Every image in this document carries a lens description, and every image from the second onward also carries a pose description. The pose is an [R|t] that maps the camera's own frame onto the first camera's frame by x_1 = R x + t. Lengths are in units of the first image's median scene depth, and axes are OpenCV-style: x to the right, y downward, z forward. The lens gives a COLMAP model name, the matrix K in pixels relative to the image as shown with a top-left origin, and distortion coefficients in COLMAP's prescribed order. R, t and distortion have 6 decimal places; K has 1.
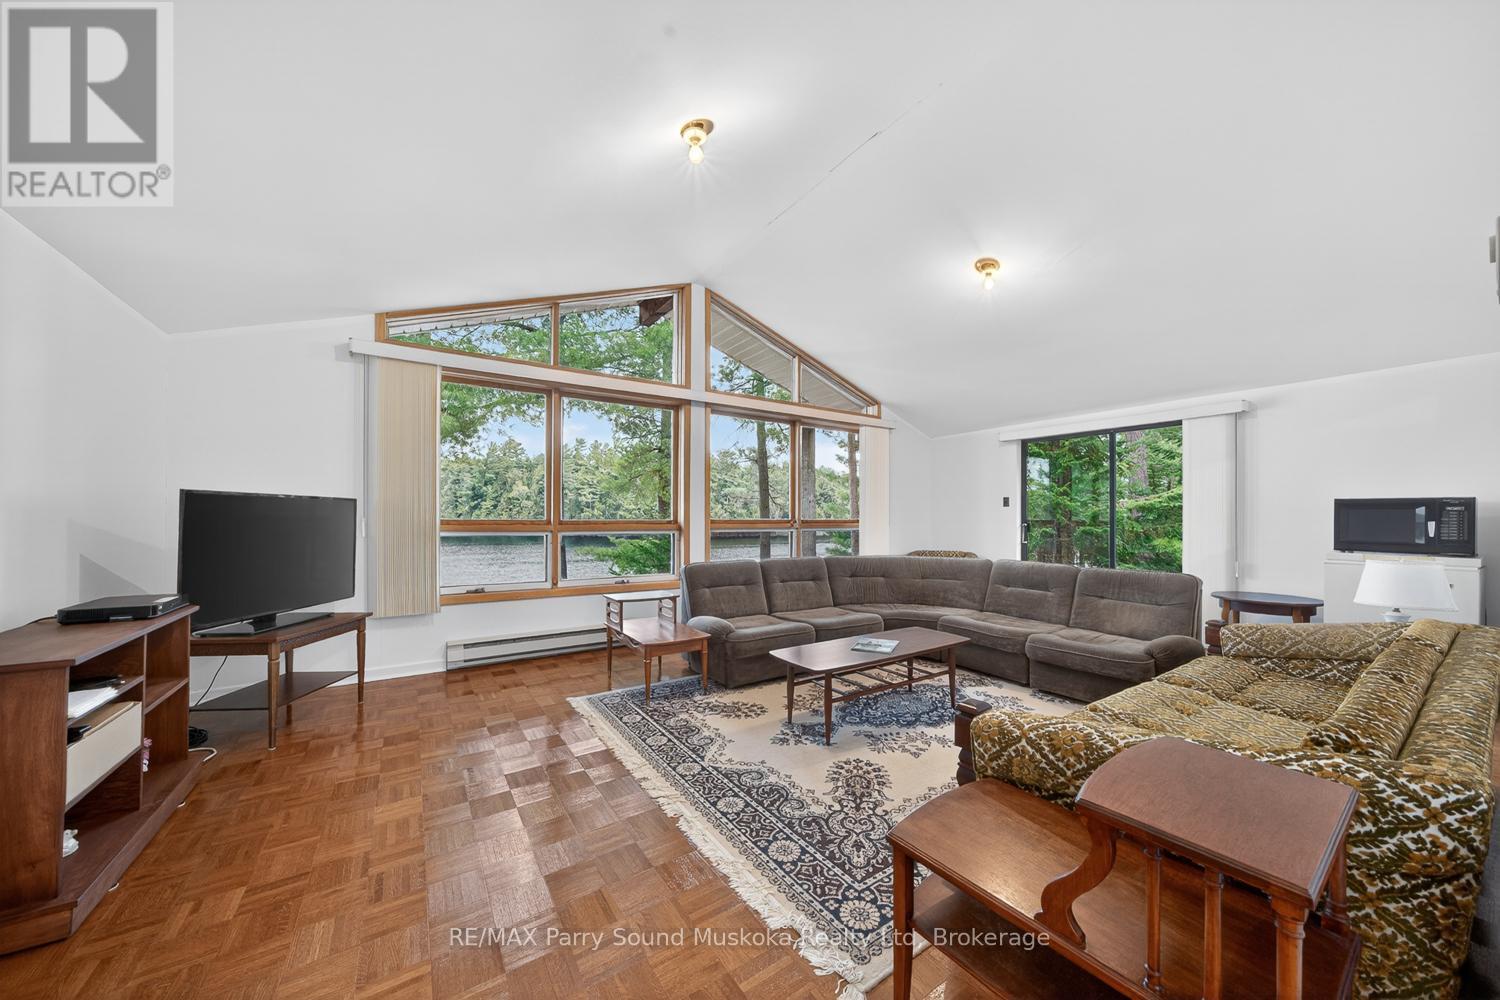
lens RADIAL K [[510.9, 0, 741.7], [0, 510.9, 516.8], [0, 0, 1]] dist [-0.020628, 0.000058]
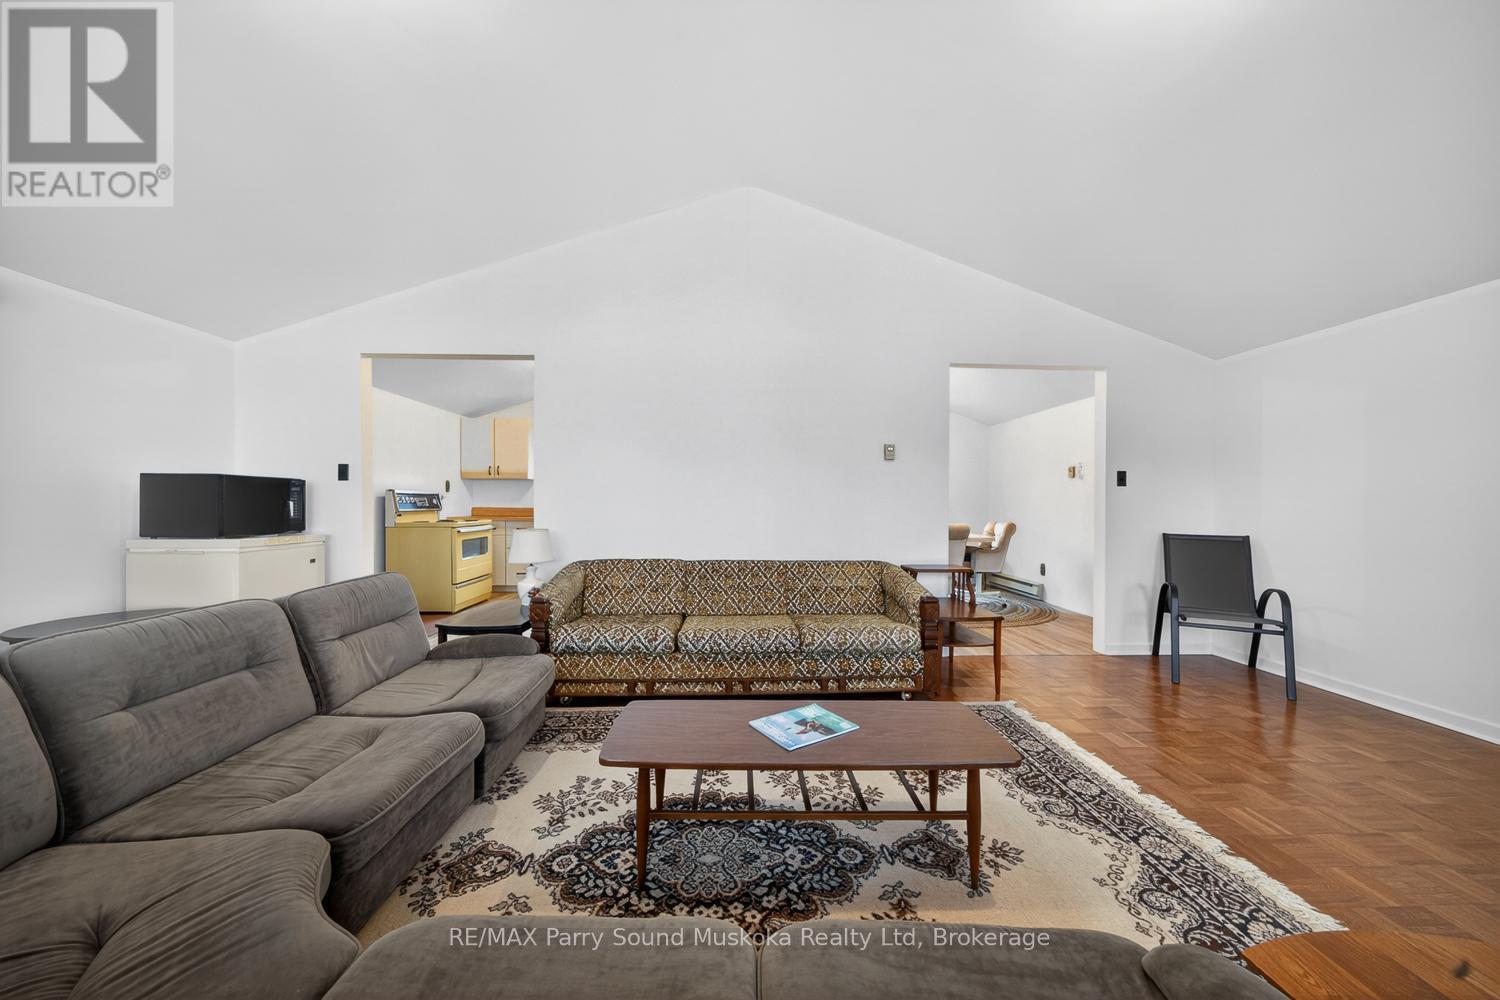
lens RADIAL K [[508.9, 0, 748.7], [0, 508.9, 507.8], [0, 0, 1]] dist [-0.000720, 0.000154]
pose [[-0.861604, -0.010966, 0.507463, 0.030669], [-0.006368, 0.999921, 0.010797, 0.004713], [-0.507541, 0.006071, -0.861606, 1.499634]]
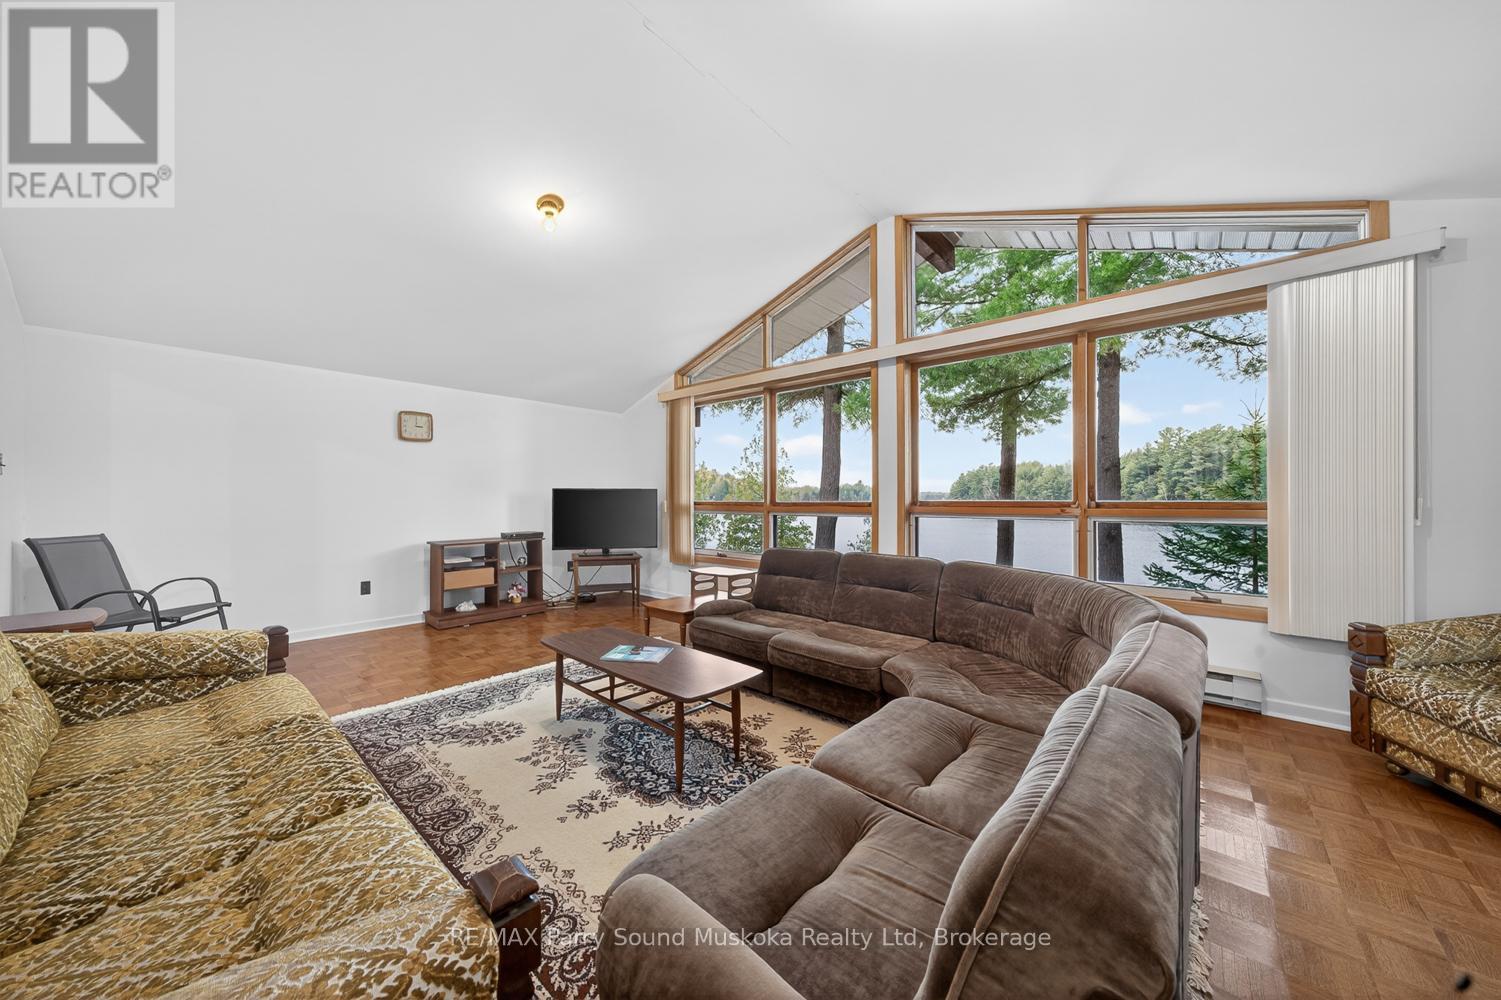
lens RADIAL K [[518.6, 0, 747.9], [0, 518.6, 497.9], [0, 0, 1]] dist [-0.001305, 0.000001]
pose [[0.273184, -0.002353, -0.961959, 1.109914], [0.000244, 0.999997, -0.002376, 0.001374], [0.961962, 0.000414, 0.273184, 0.930628]]
